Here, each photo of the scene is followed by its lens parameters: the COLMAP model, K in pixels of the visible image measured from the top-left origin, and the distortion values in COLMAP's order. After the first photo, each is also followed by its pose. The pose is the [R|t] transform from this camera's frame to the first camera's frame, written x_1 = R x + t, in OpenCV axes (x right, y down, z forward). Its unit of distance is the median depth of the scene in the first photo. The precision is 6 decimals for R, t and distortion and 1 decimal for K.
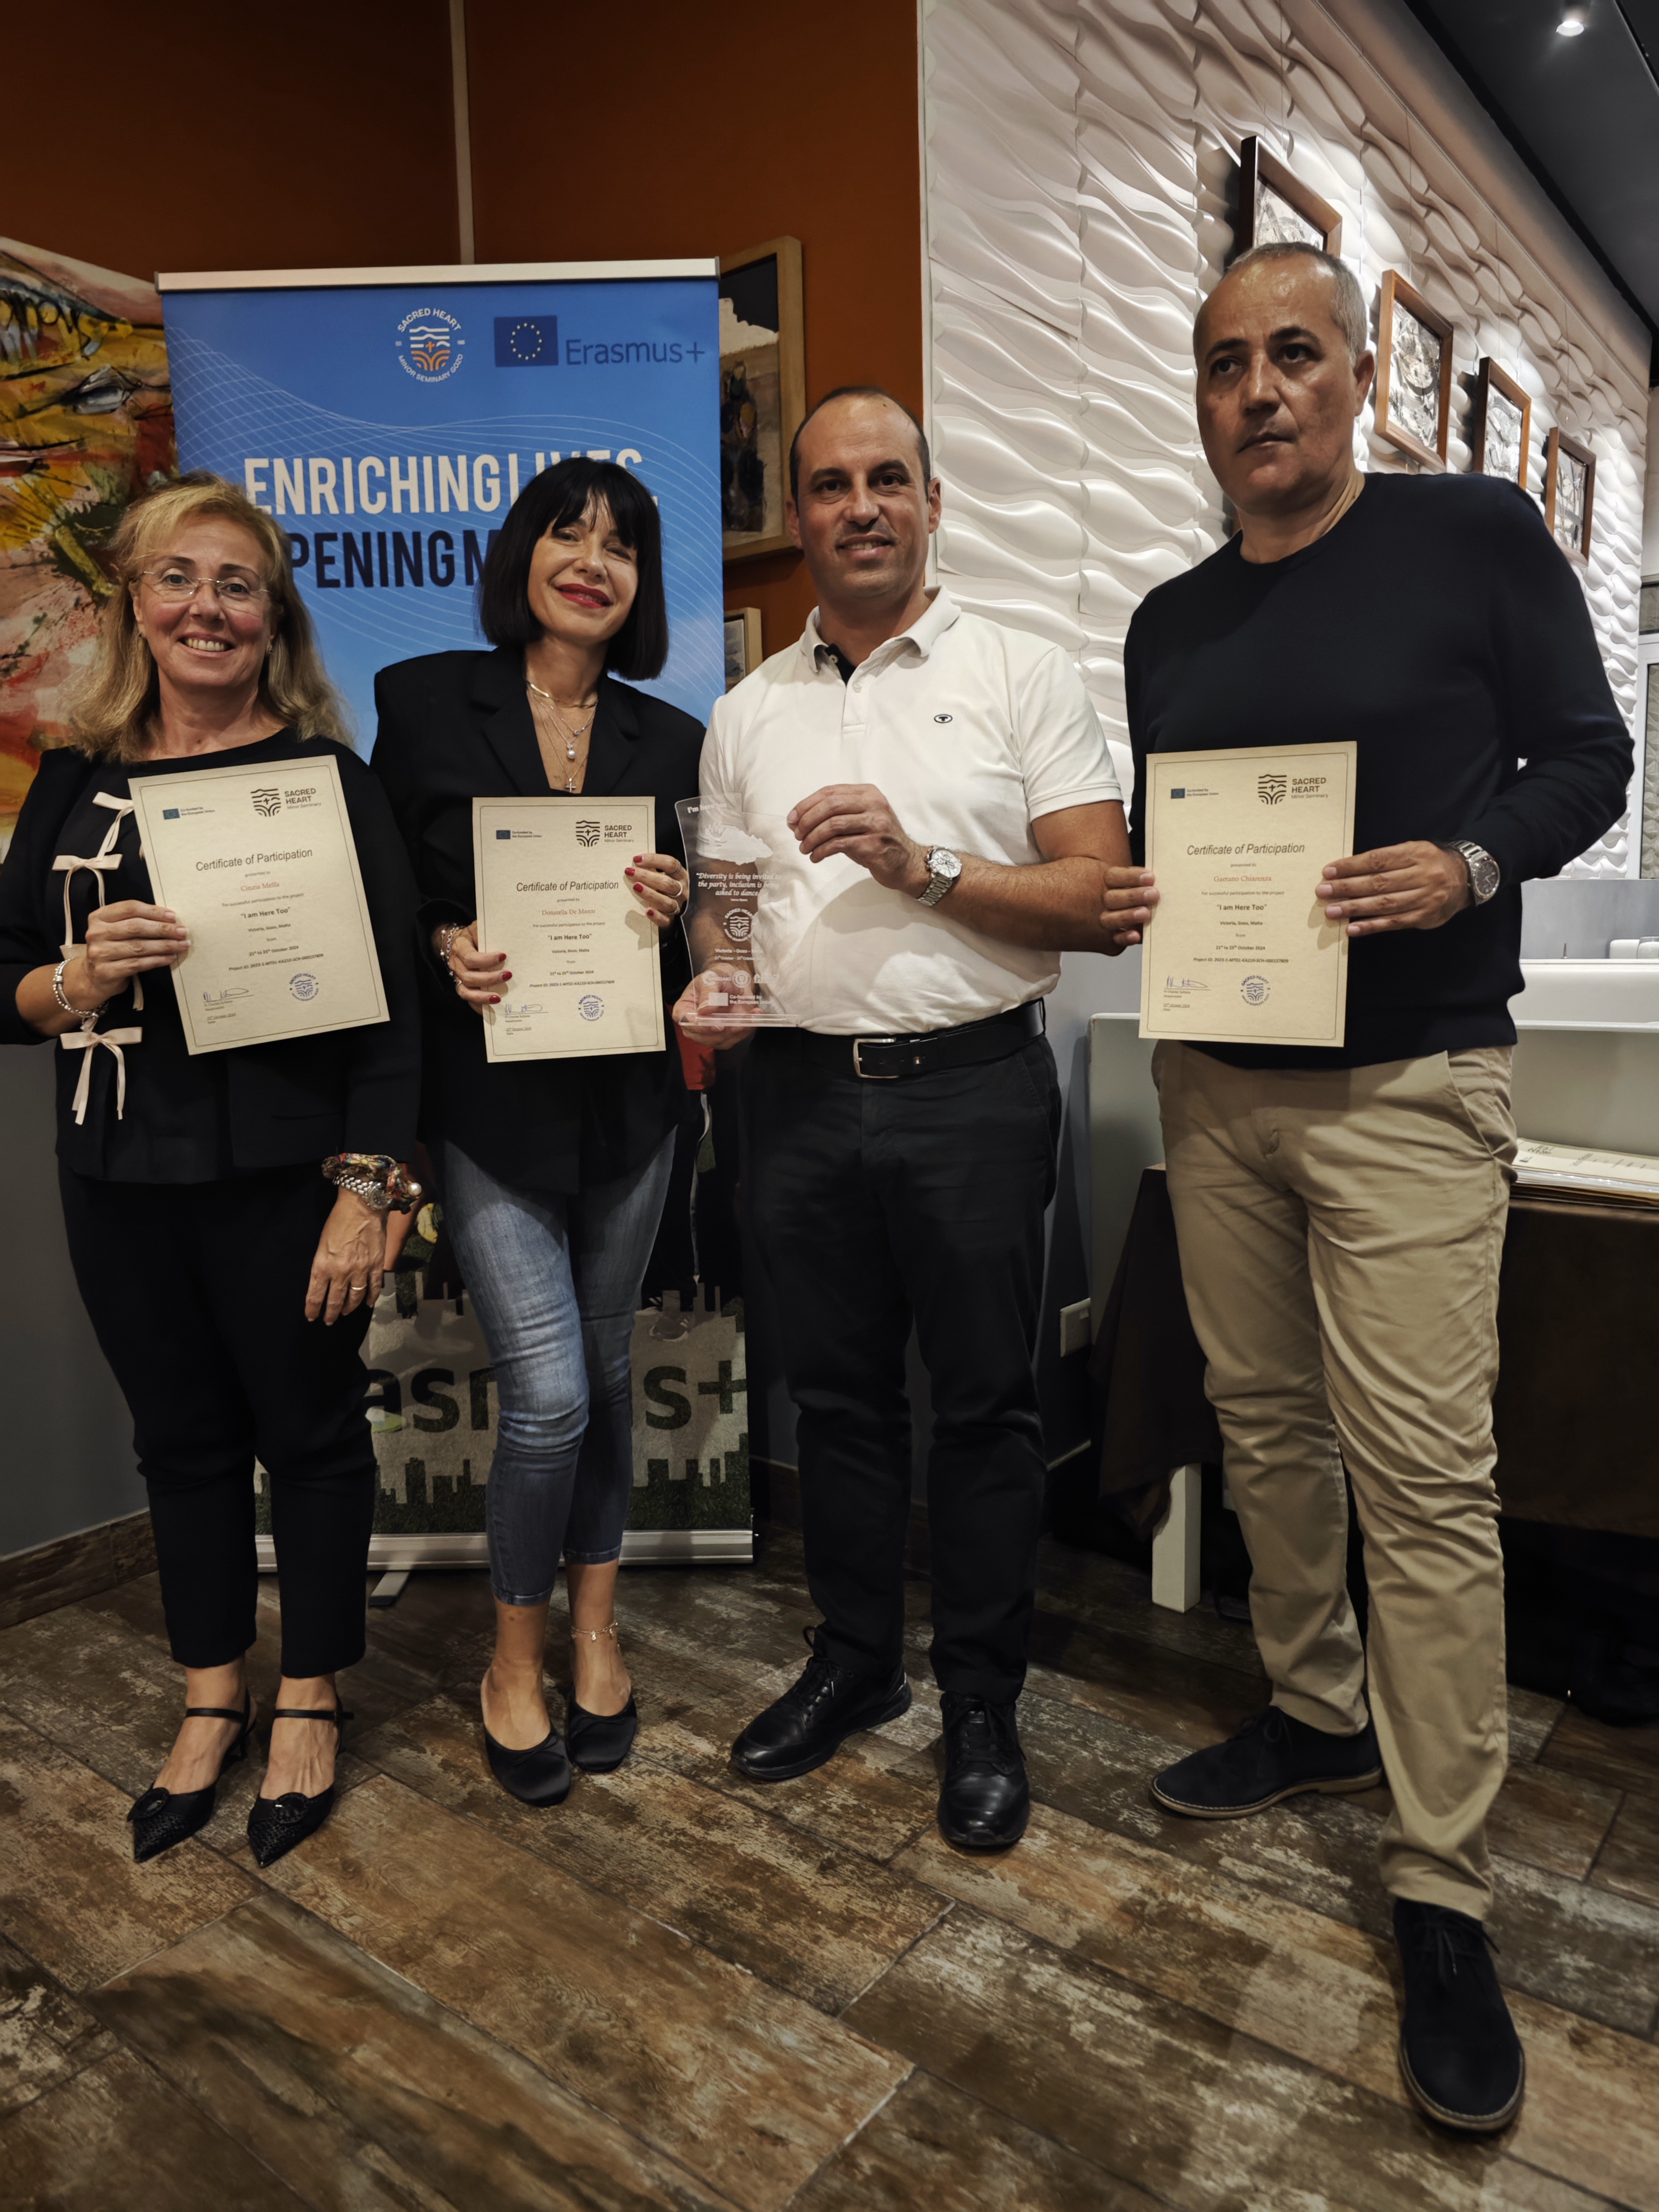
lens RADIAL K [[1542.3, 0, 820.6], [0, 1542.3, 1091.7], [0, 0, 1]] dist [0.009381, -0.007751]
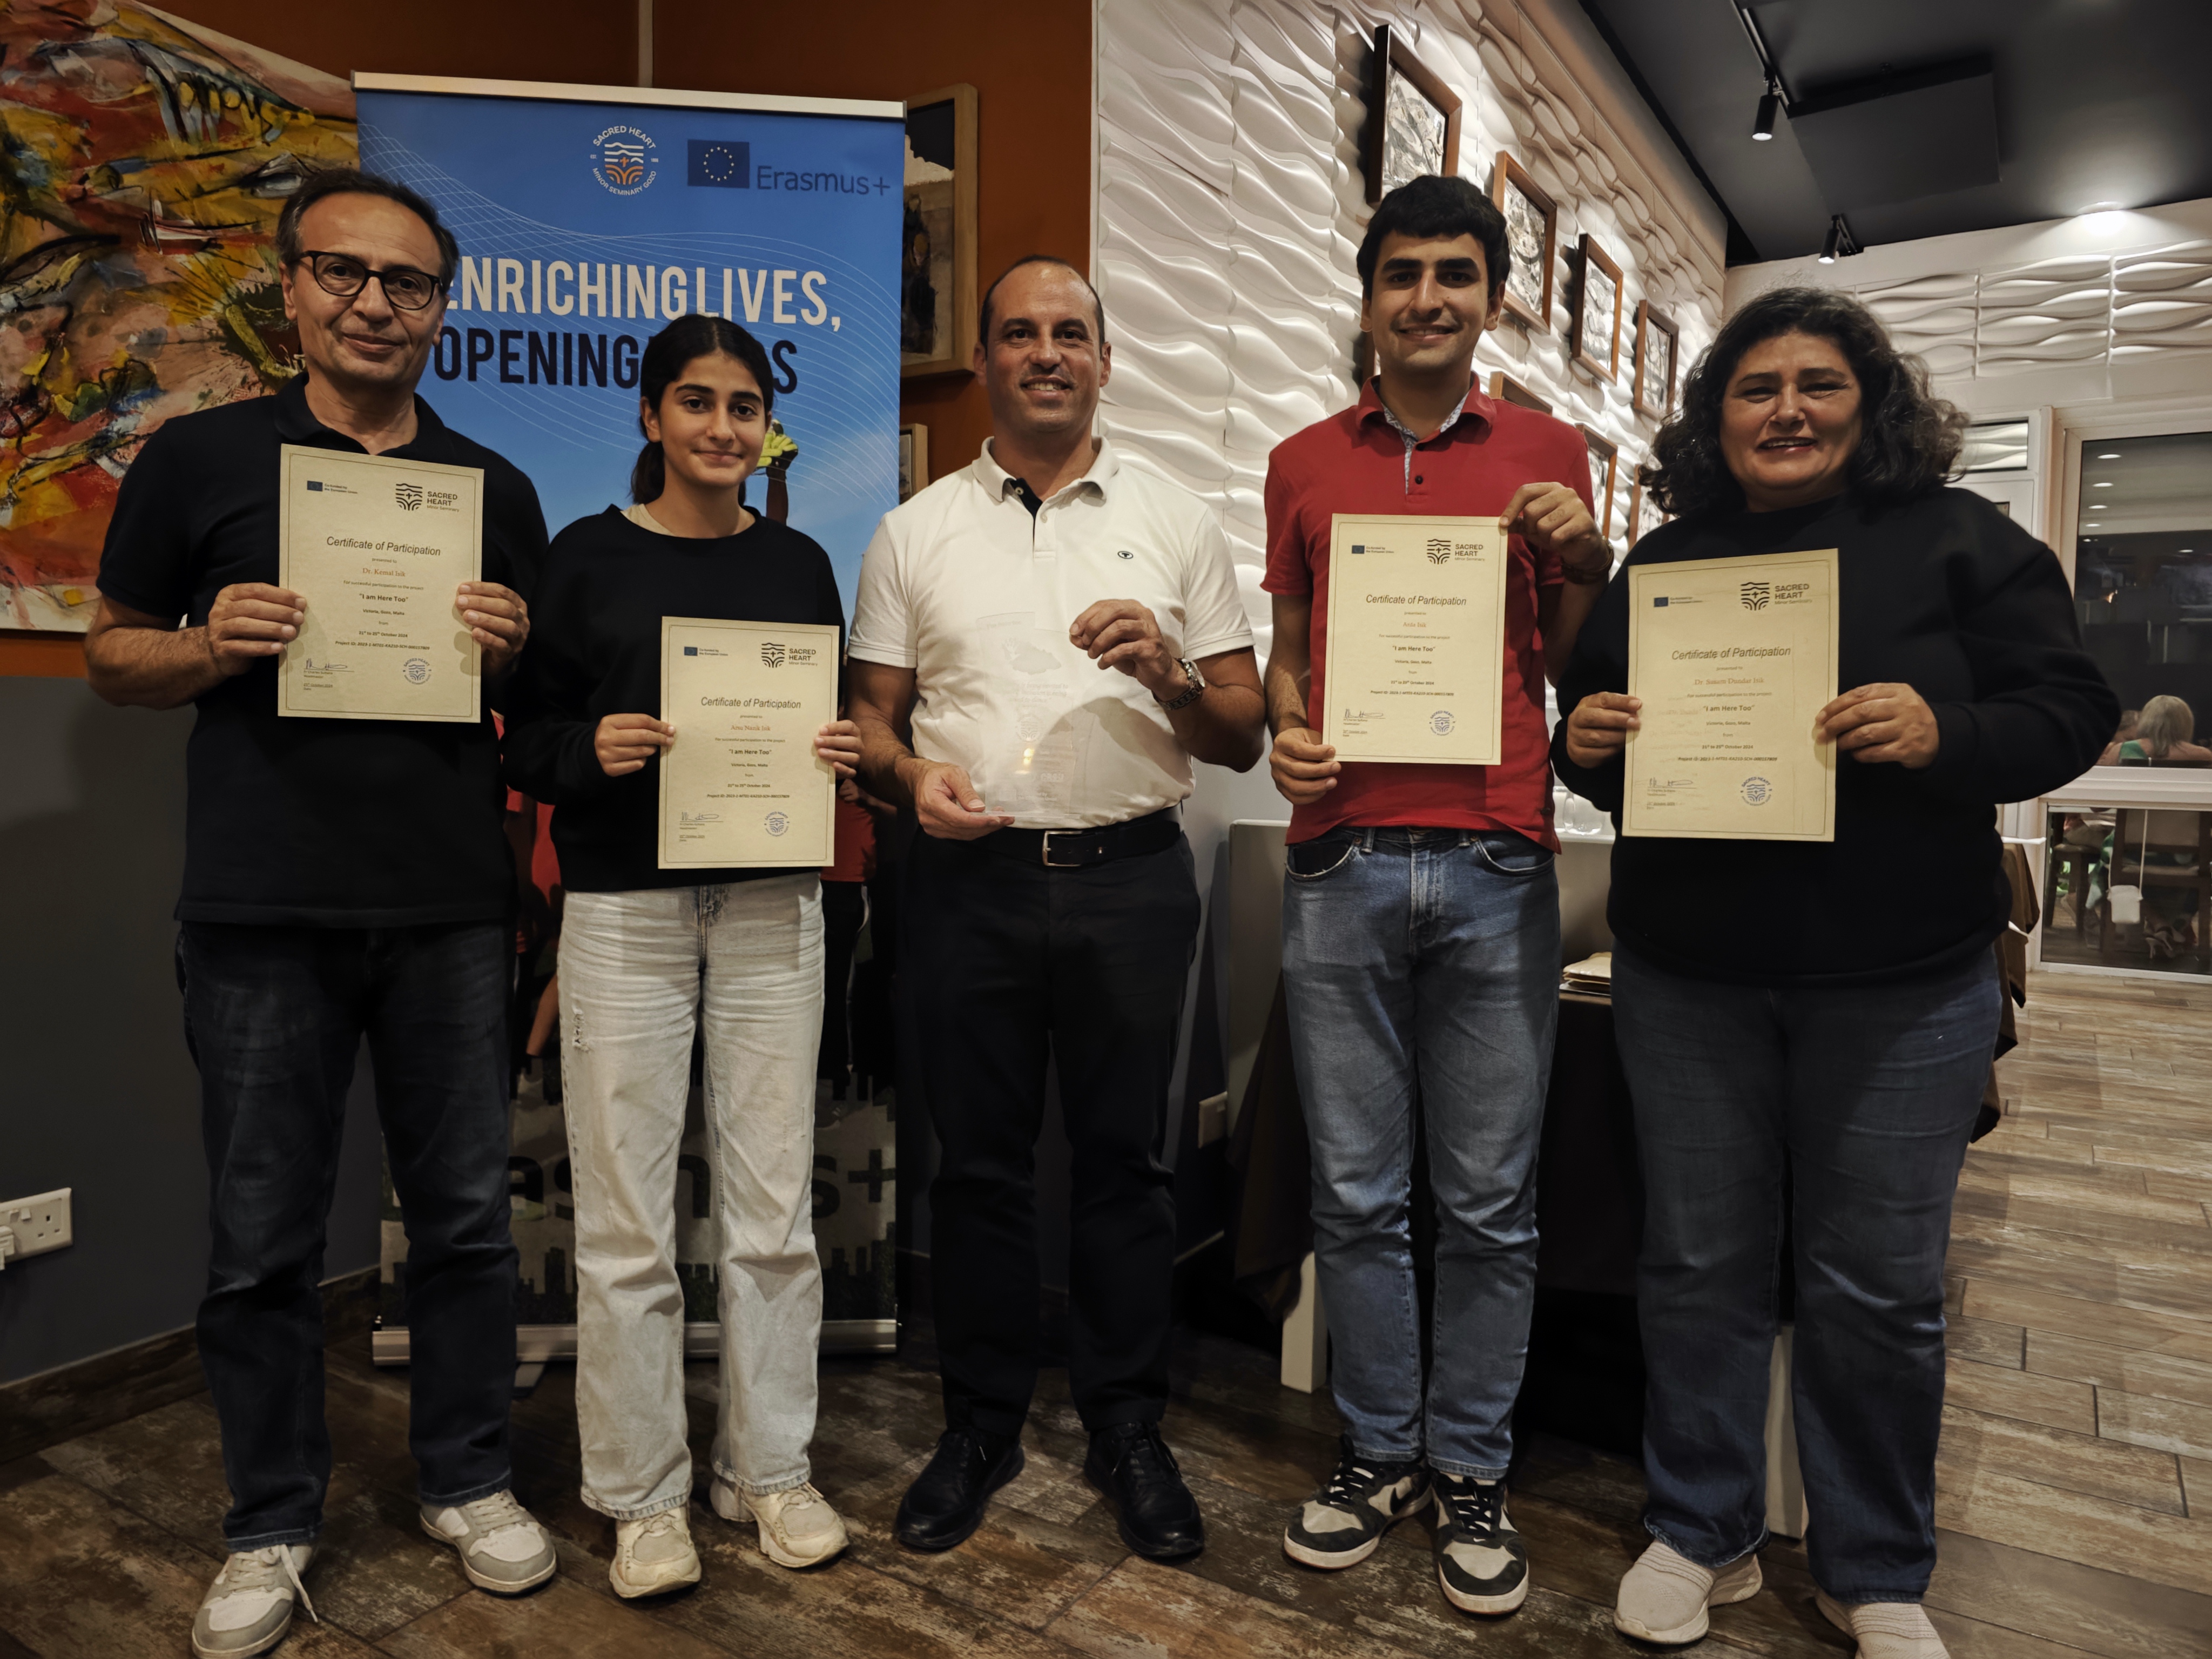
lens RADIAL K [[1554.4, 0, 1097.5], [0, 1554.4, 813.6], [0, 0, 1]] dist [0.007895, -0.002491]
pose [[0.993418, 0.029998, 0.110551, -0.038232], [-0.023597, 0.997993, -0.058764, 0.010320], [-0.112092, 0.055768, 0.992132, -0.051893]]
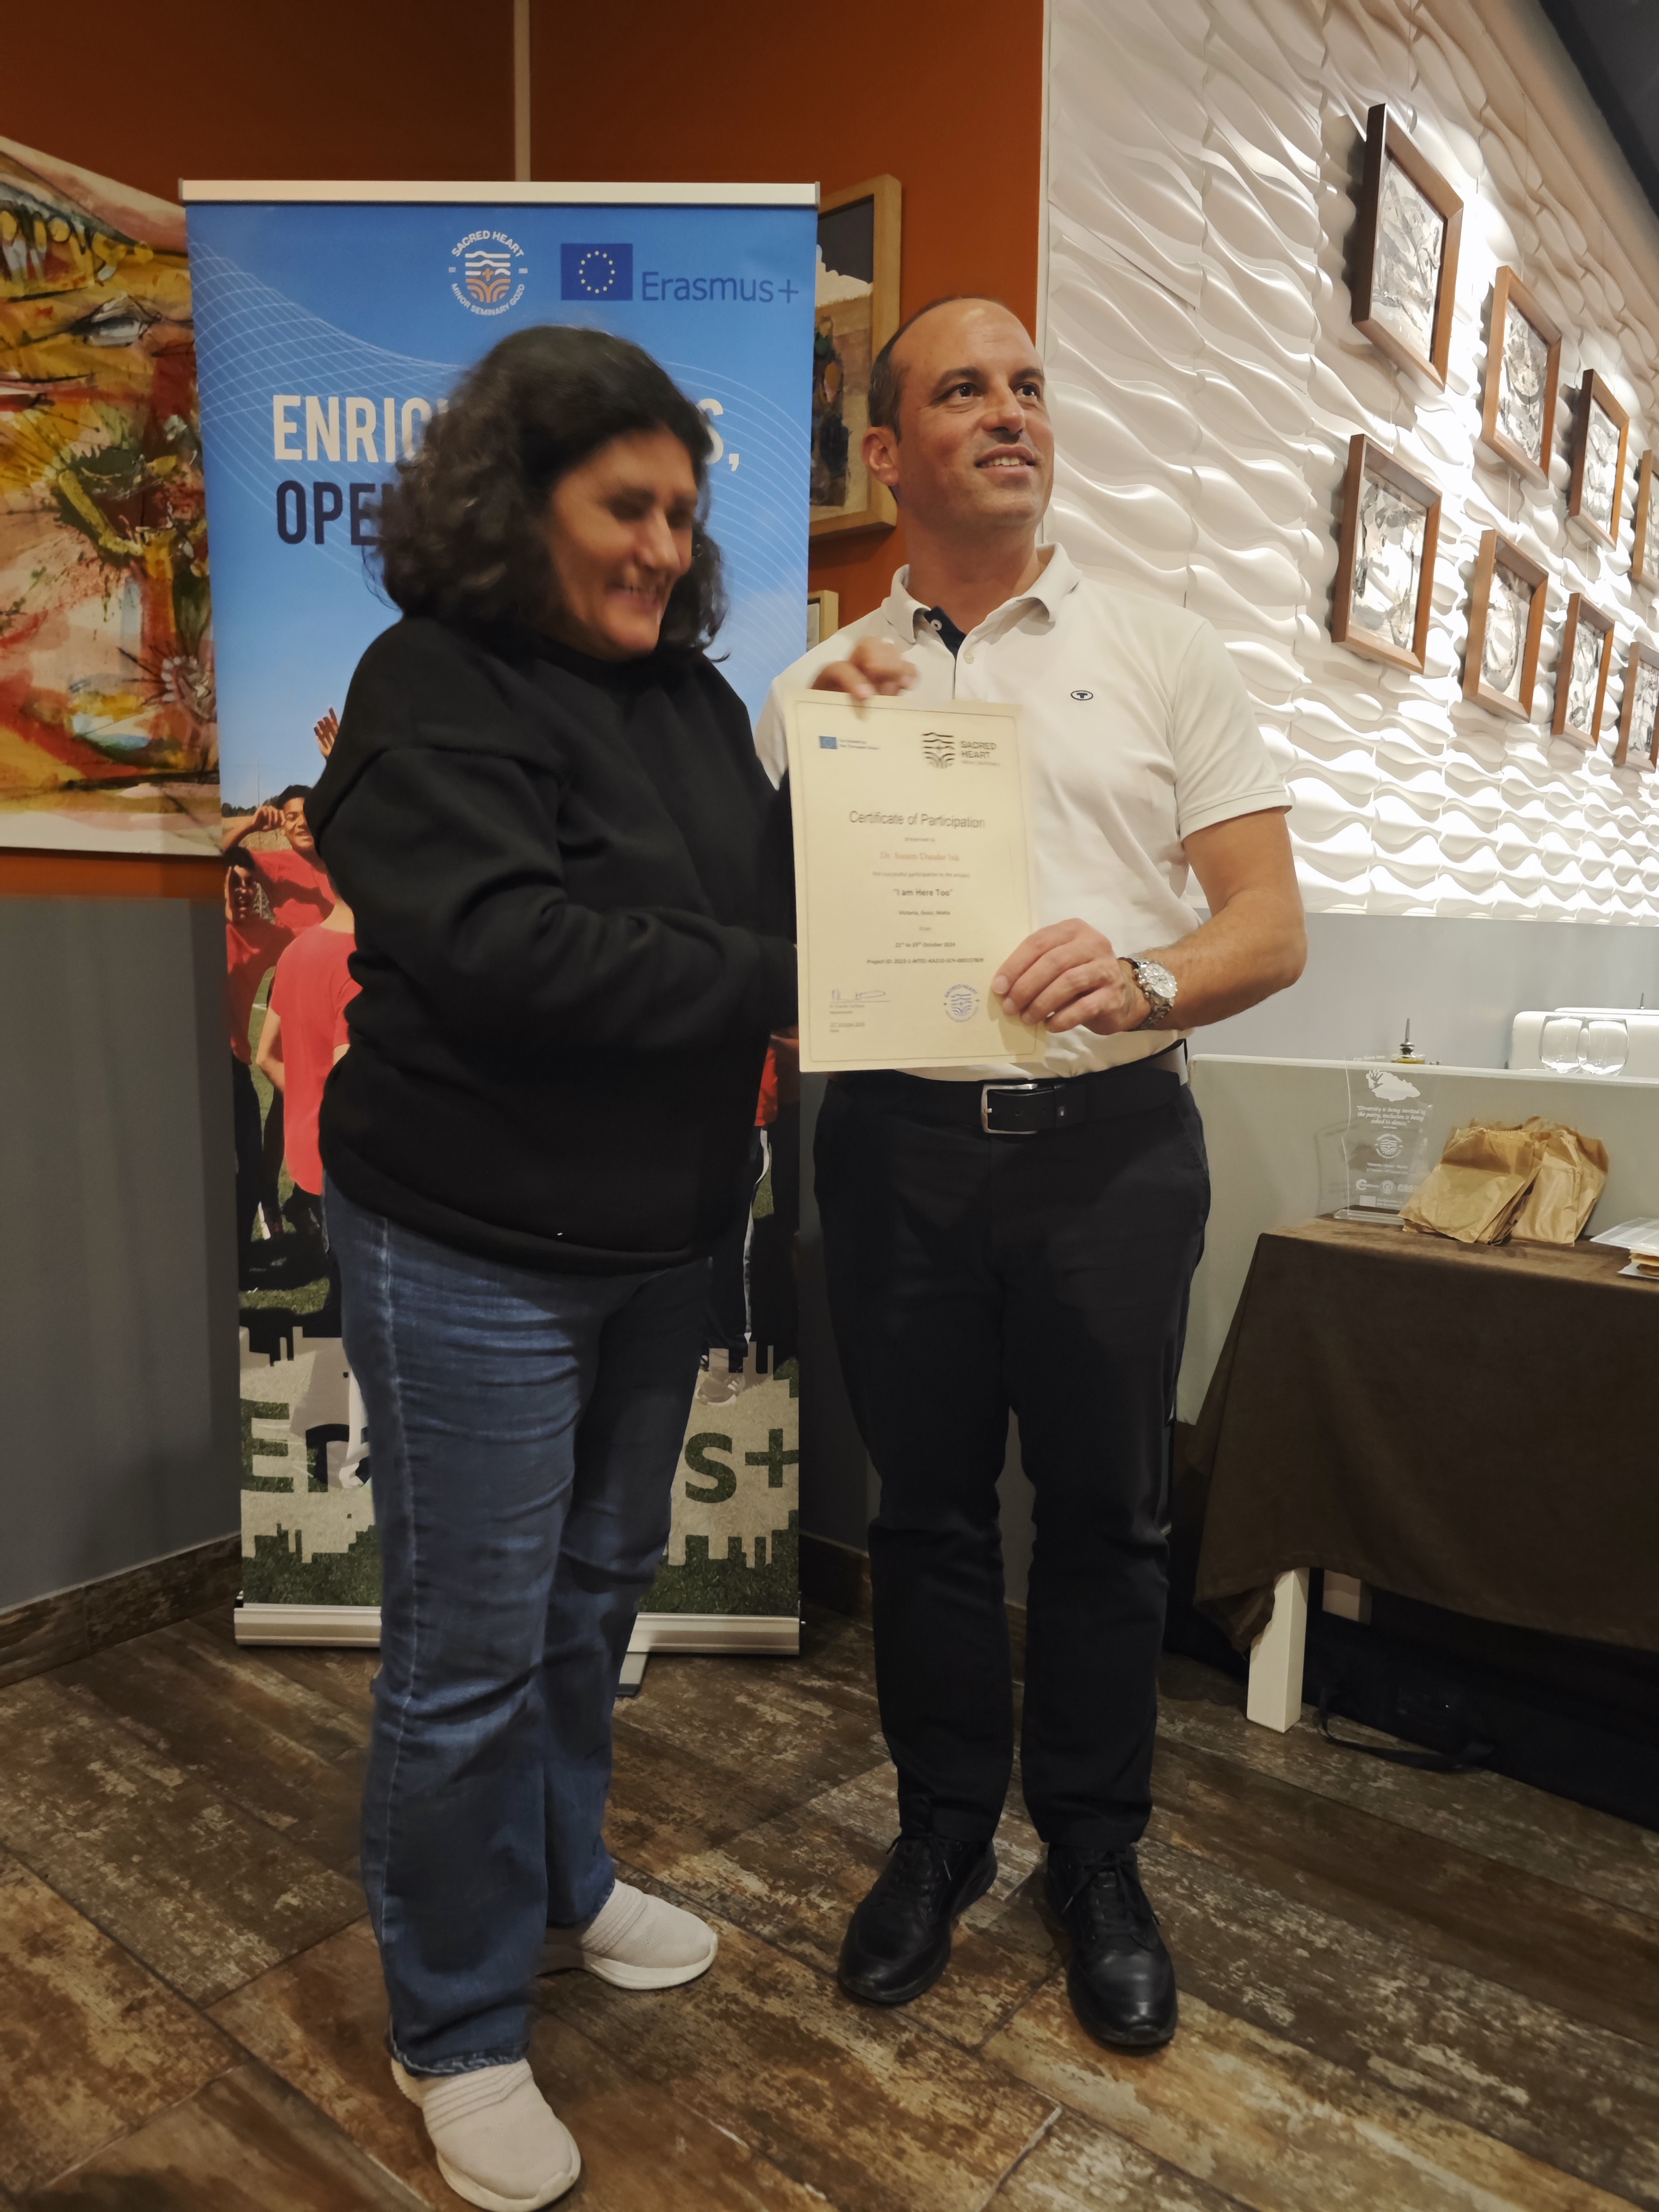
lens RADIAL K [[1532.7, 0, 818.0], [0, 1532.7, 1124.8], [0, 0, 1]] dist [0.003323, -0.004476]
pose [[0.999391, 0.034905, -0.000271, -0.046471], [-0.034902, 0.999365, 0.007232, -0.009923], [0.000523, -0.007218, 0.999974, 0.119500]]
